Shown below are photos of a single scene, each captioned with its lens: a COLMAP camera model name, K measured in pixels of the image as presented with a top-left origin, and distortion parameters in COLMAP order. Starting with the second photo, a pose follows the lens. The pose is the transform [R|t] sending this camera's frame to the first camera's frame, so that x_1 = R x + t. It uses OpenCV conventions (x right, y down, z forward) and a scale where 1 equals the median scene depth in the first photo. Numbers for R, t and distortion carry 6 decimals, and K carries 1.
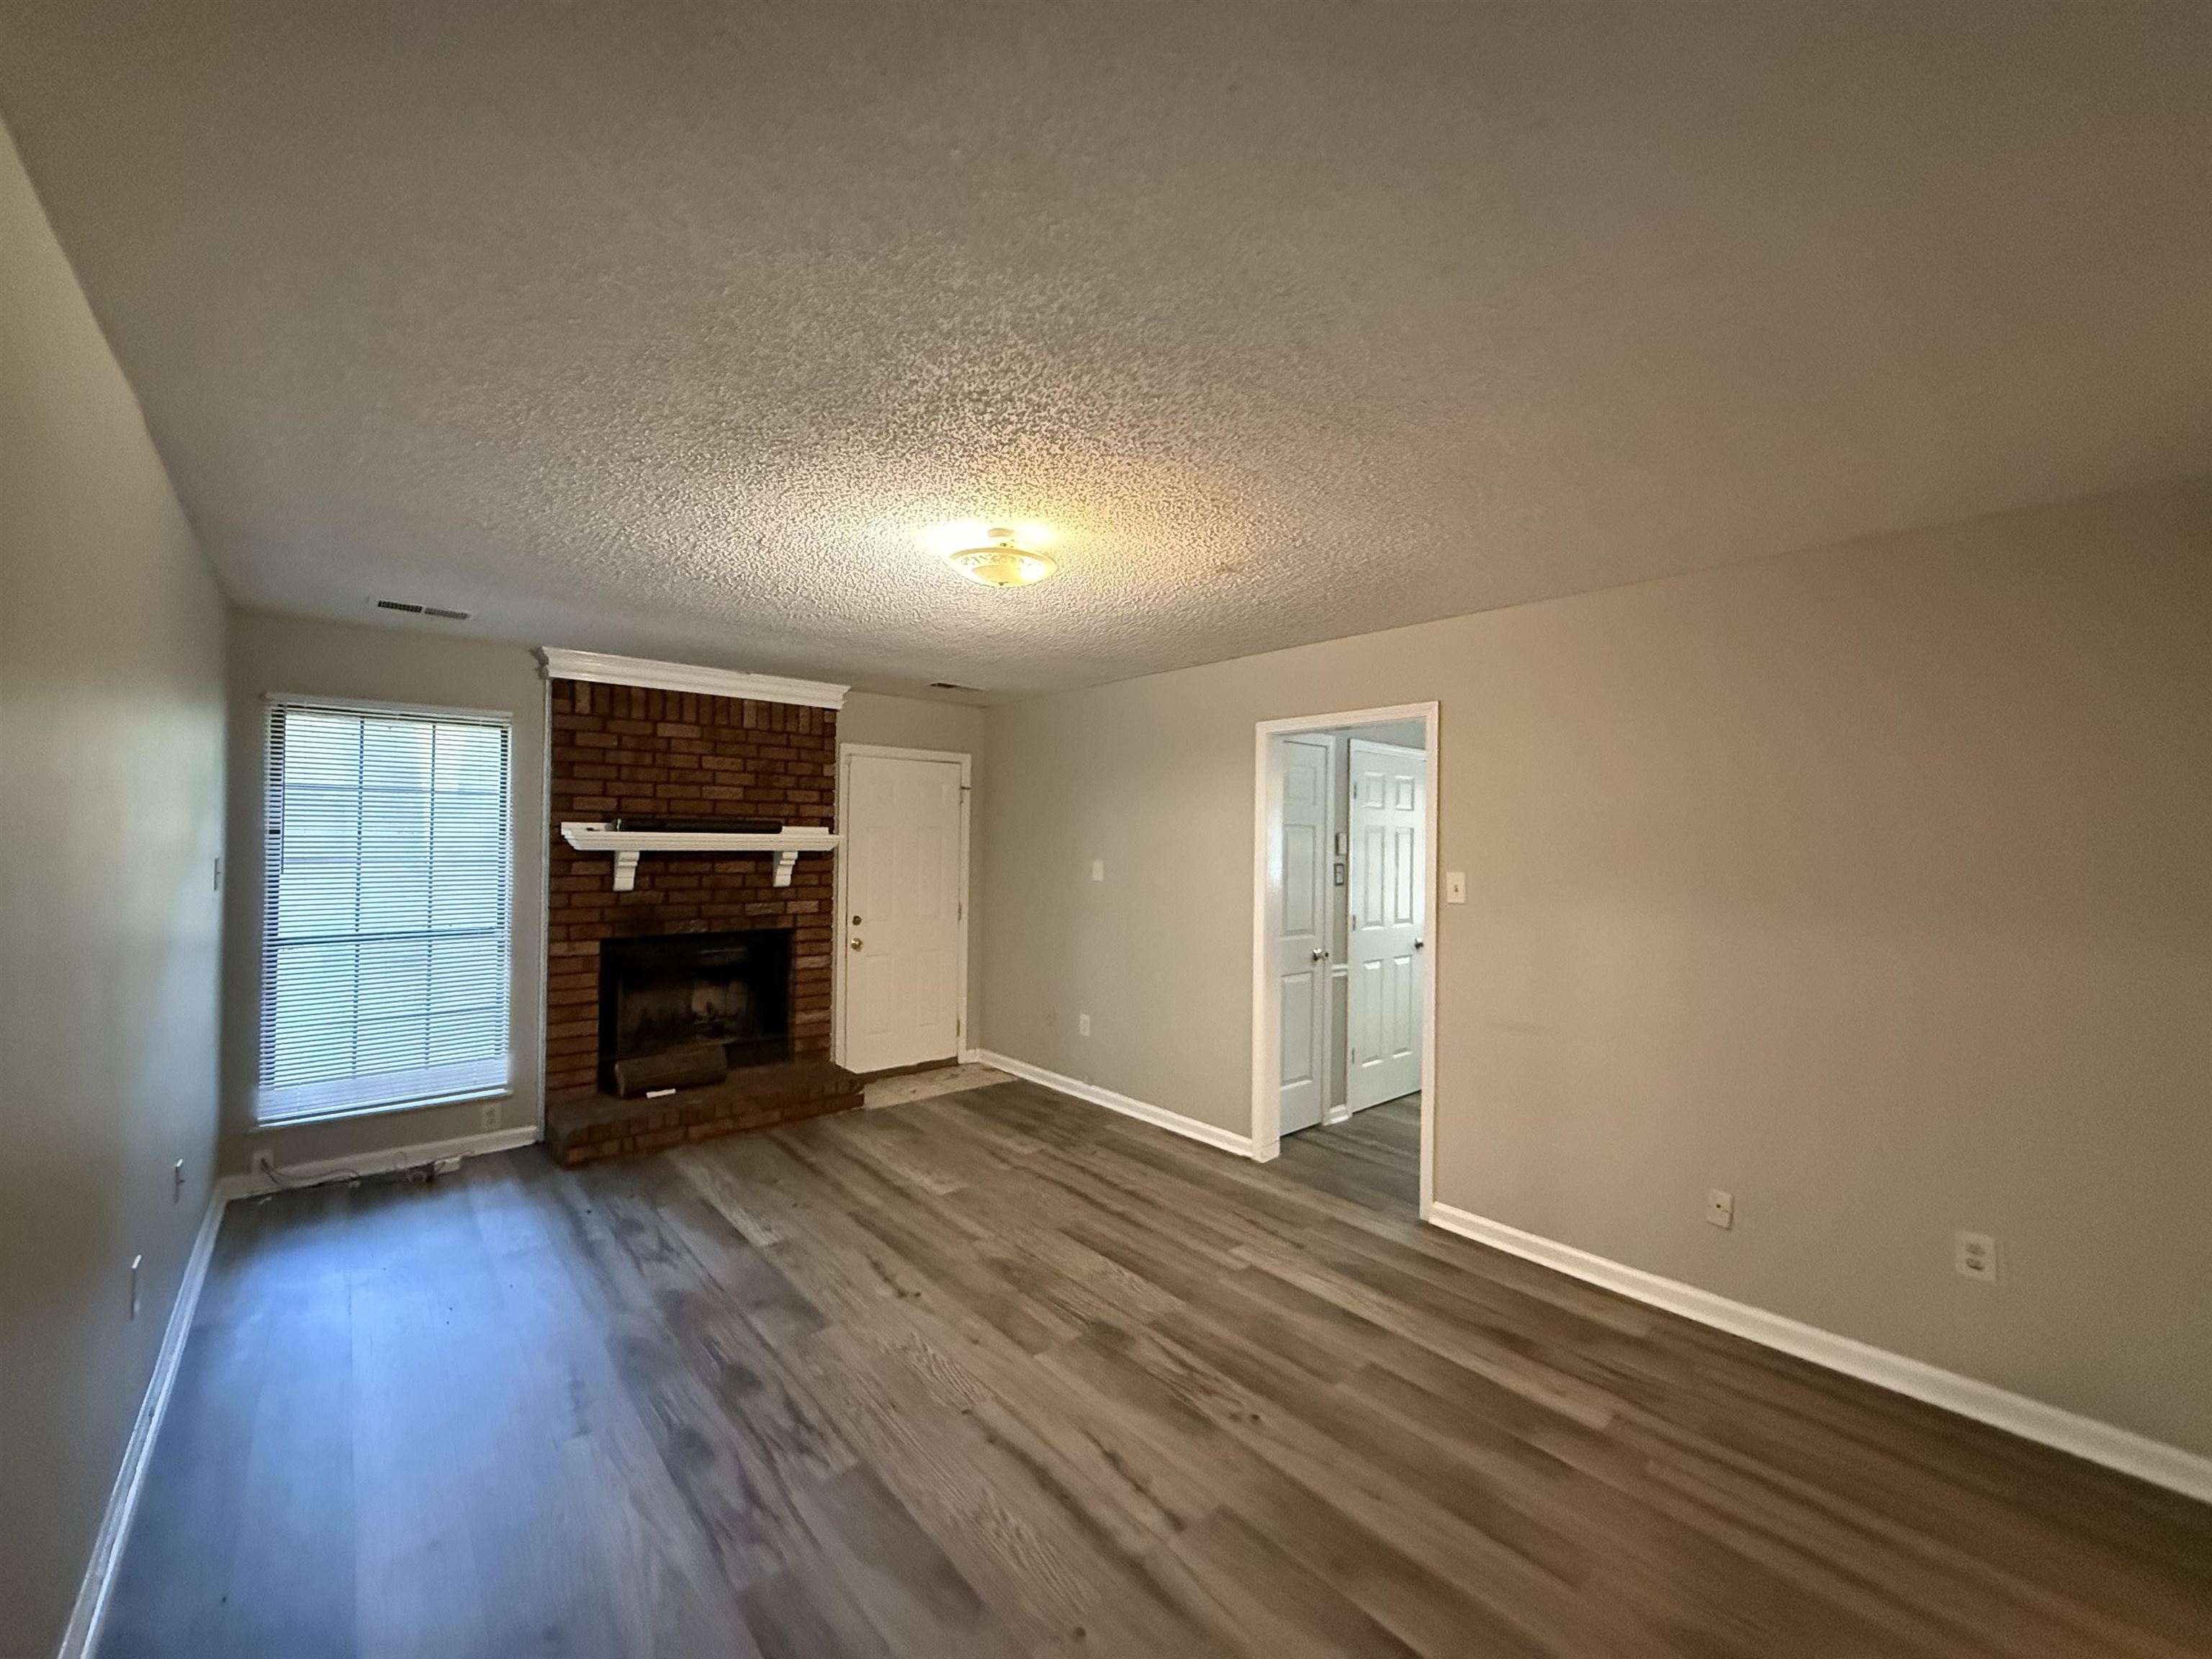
lens RADIAL K [[882.3, 0, 1094.7], [0, 882.3, 837.8], [0, 0, 1]] dist [-0.002036, 0.000452]
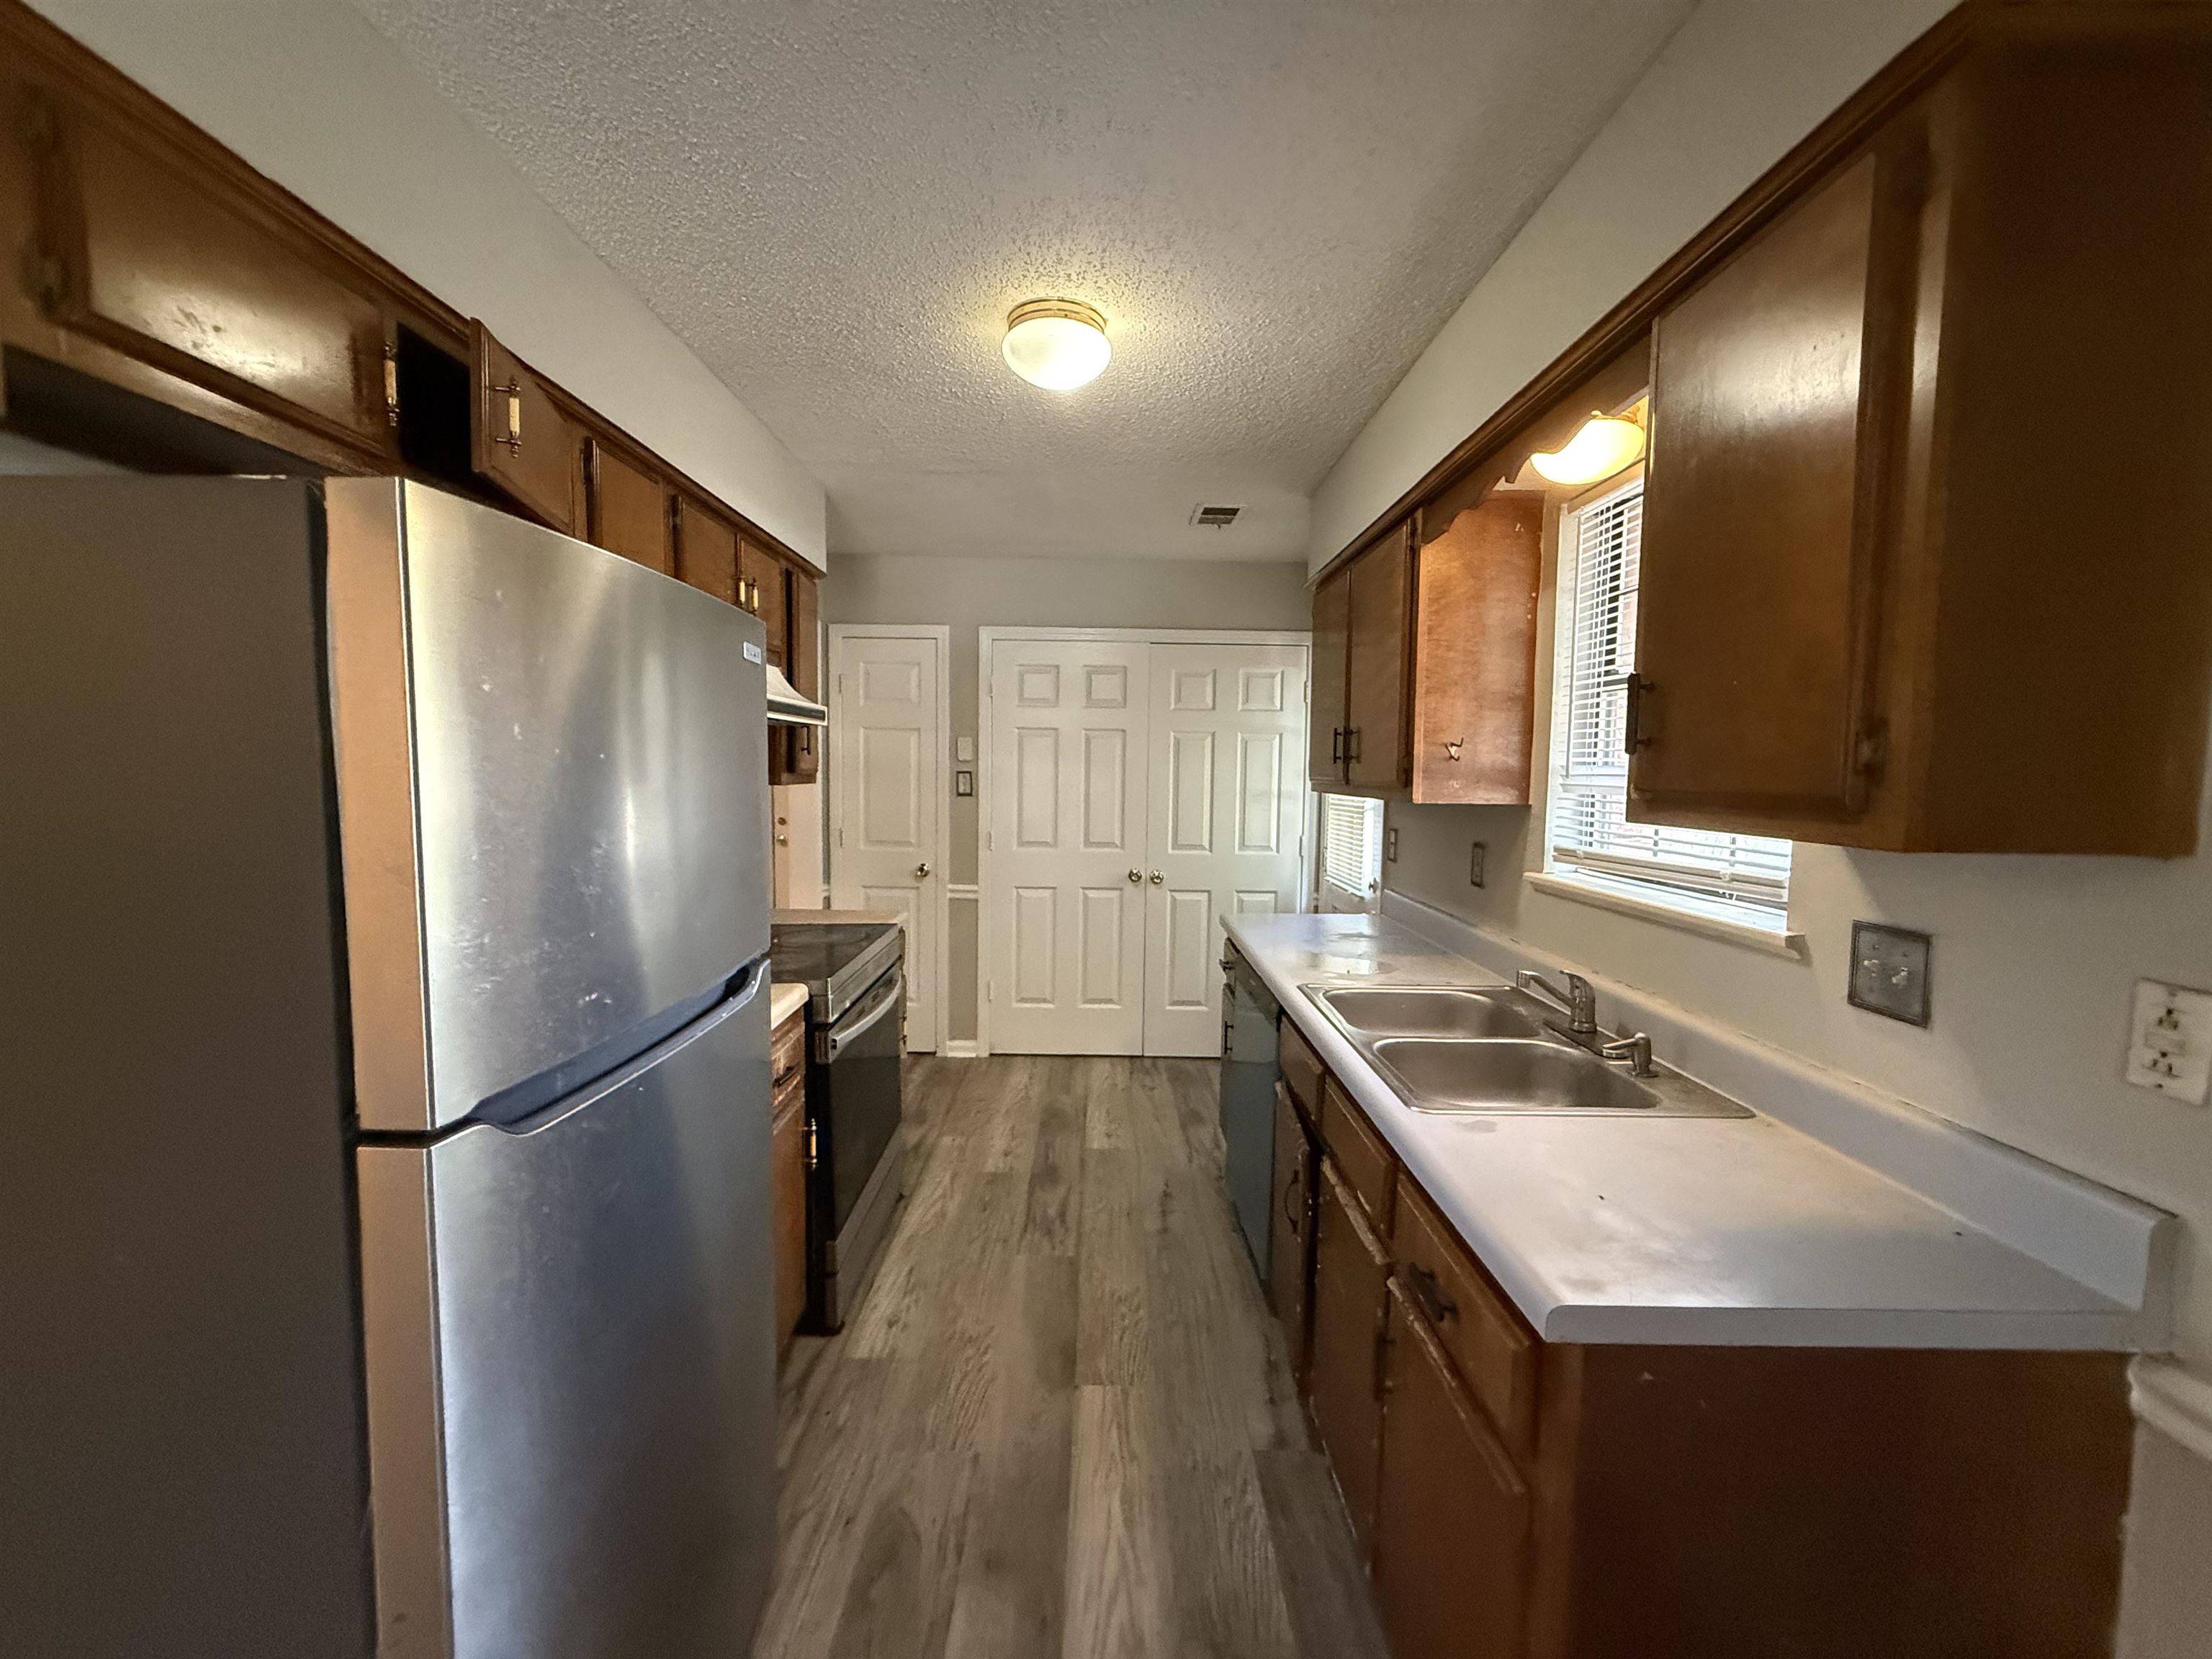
lens RADIAL K [[884.3, 0, 1100.7], [0, 884.3, 831.2], [0, 0, 1]] dist [-0.001733, 0.001235]
pose [[0.763452, 0.044683, -0.644317, 0.952140], [-0.002657, 0.997813, 0.066049, 0.029834], [0.645859, -0.048713, 0.761901, 0.408416]]
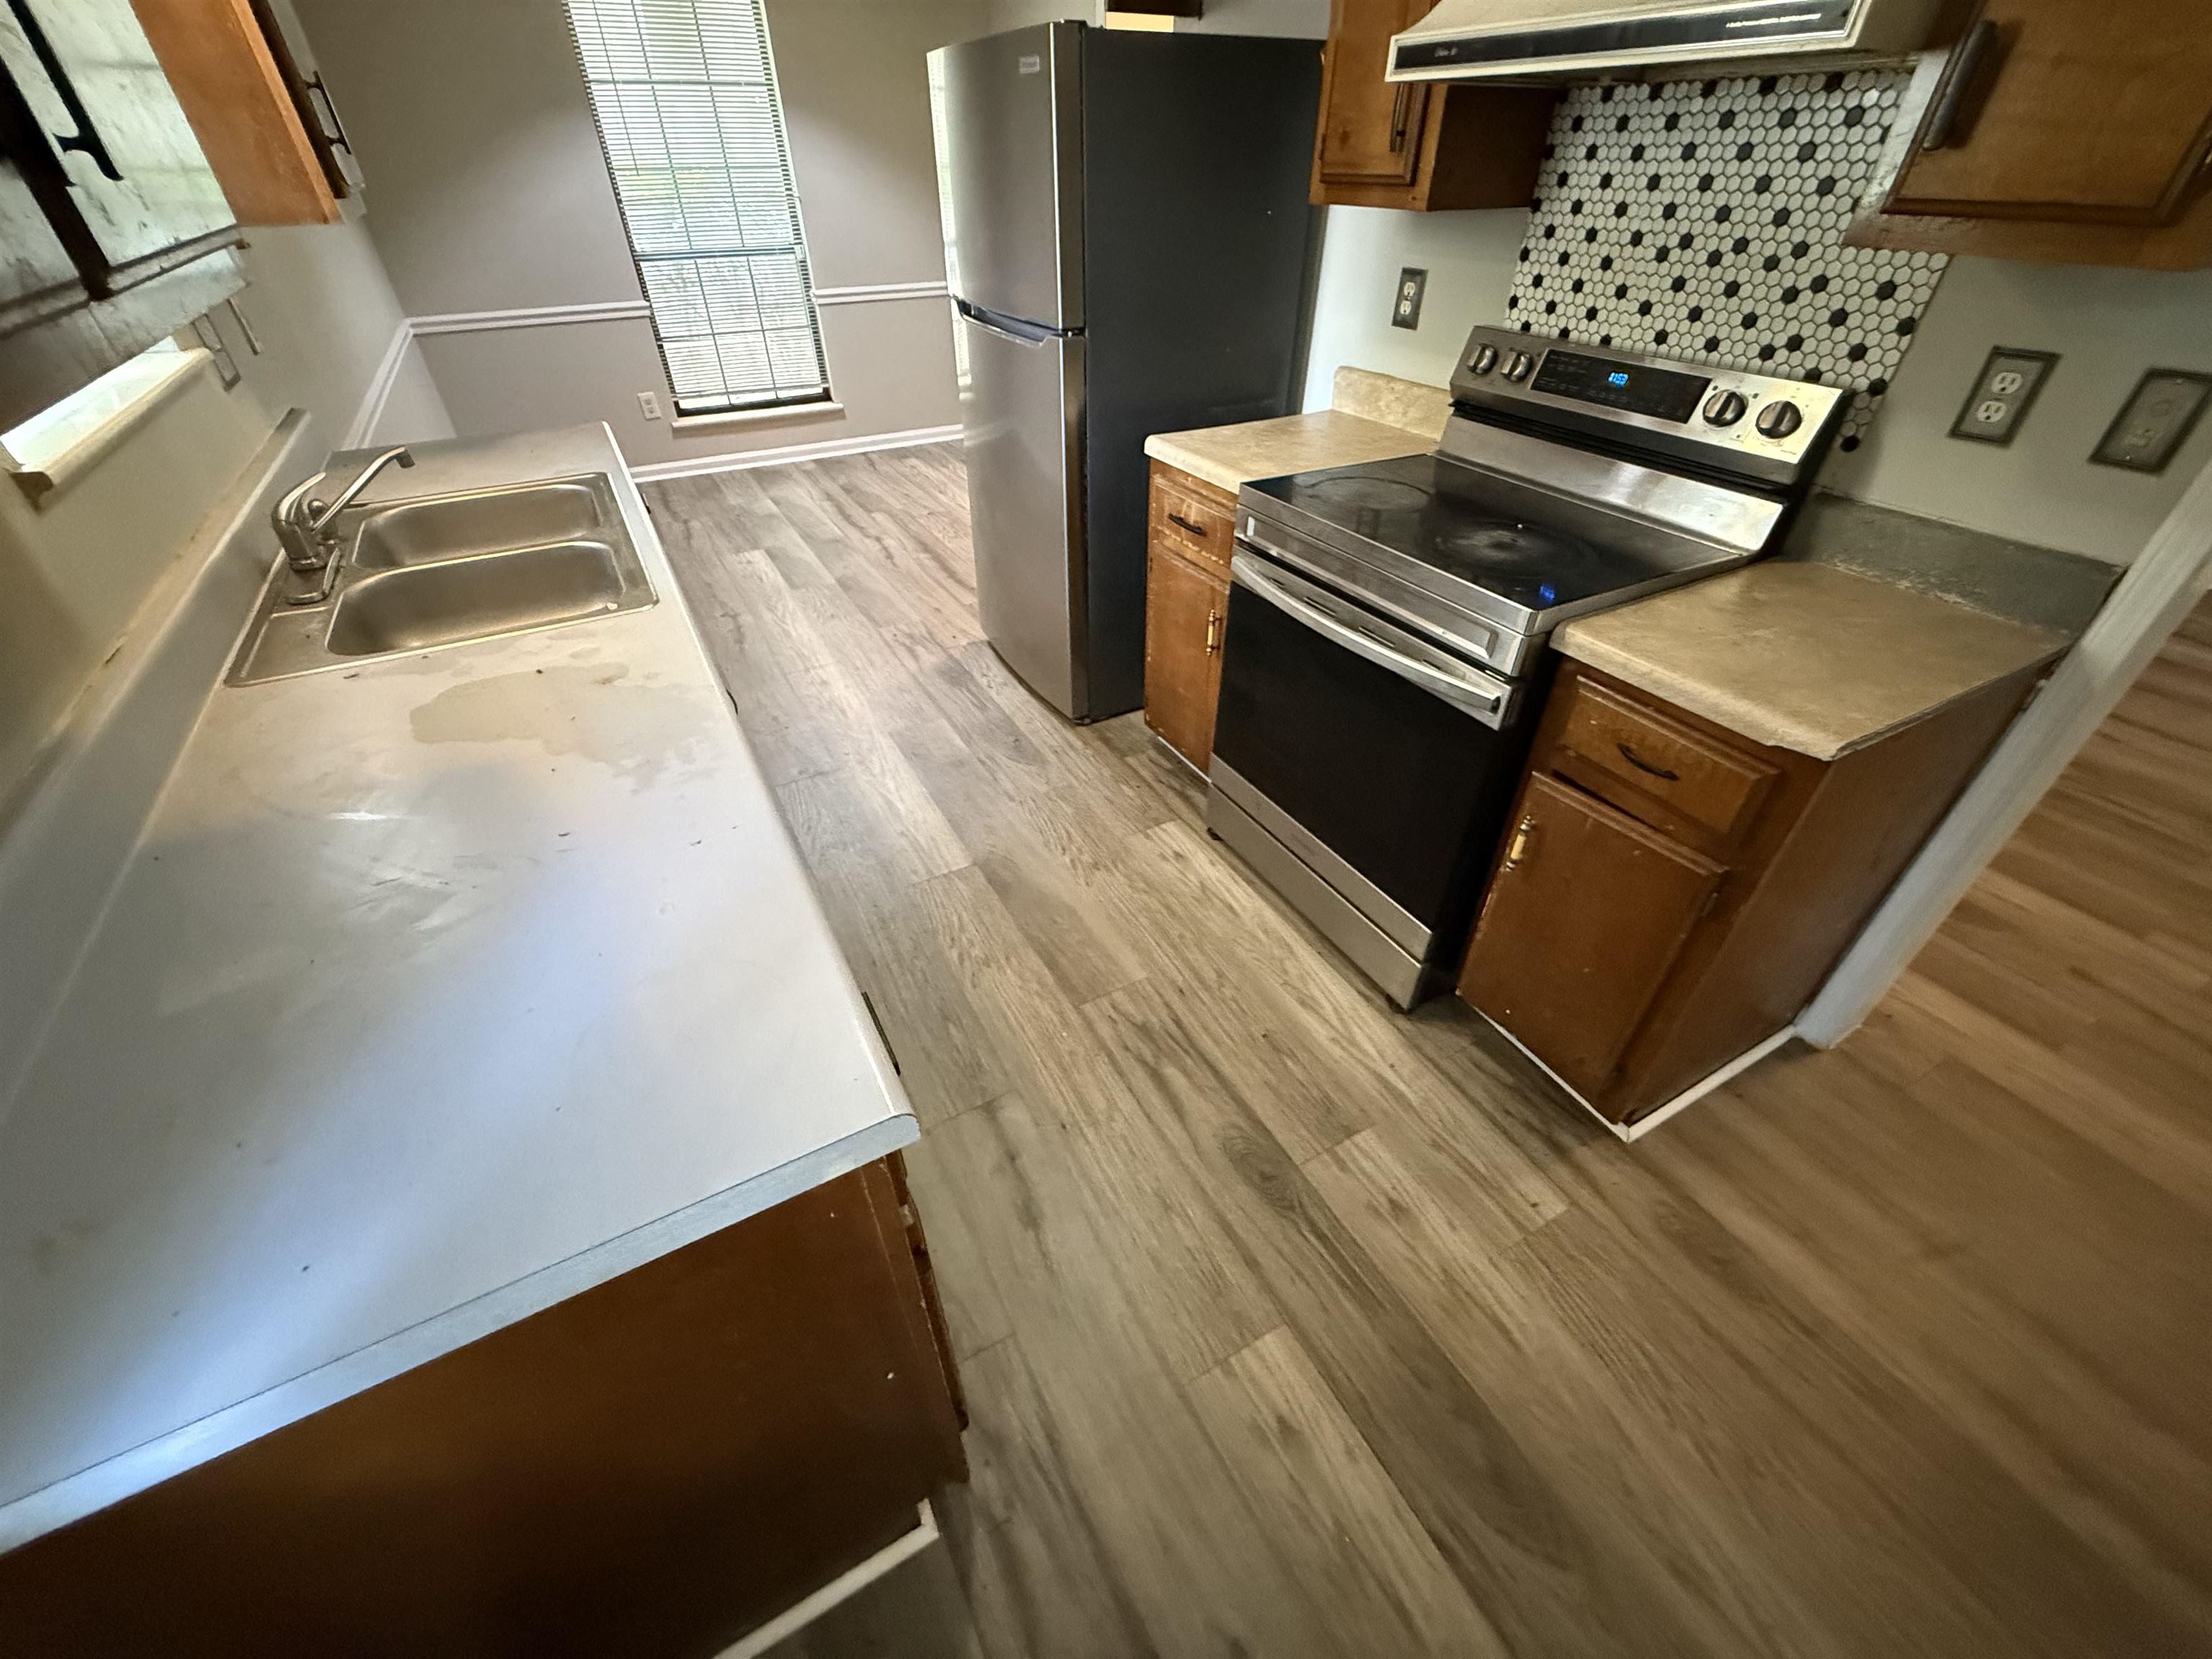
lens RADIAL K [[882.3, 0, 1100.9], [0, 882.3, 834.0], [0, 0, 1]] dist [-0.002036, 0.000452]
pose [[-0.979732, -0.130379, 0.152071, 0.548090], [-0.008555, 0.785720, 0.618523, 0.018644], [-0.200128, 0.604686, -0.770911, 1.048784]]
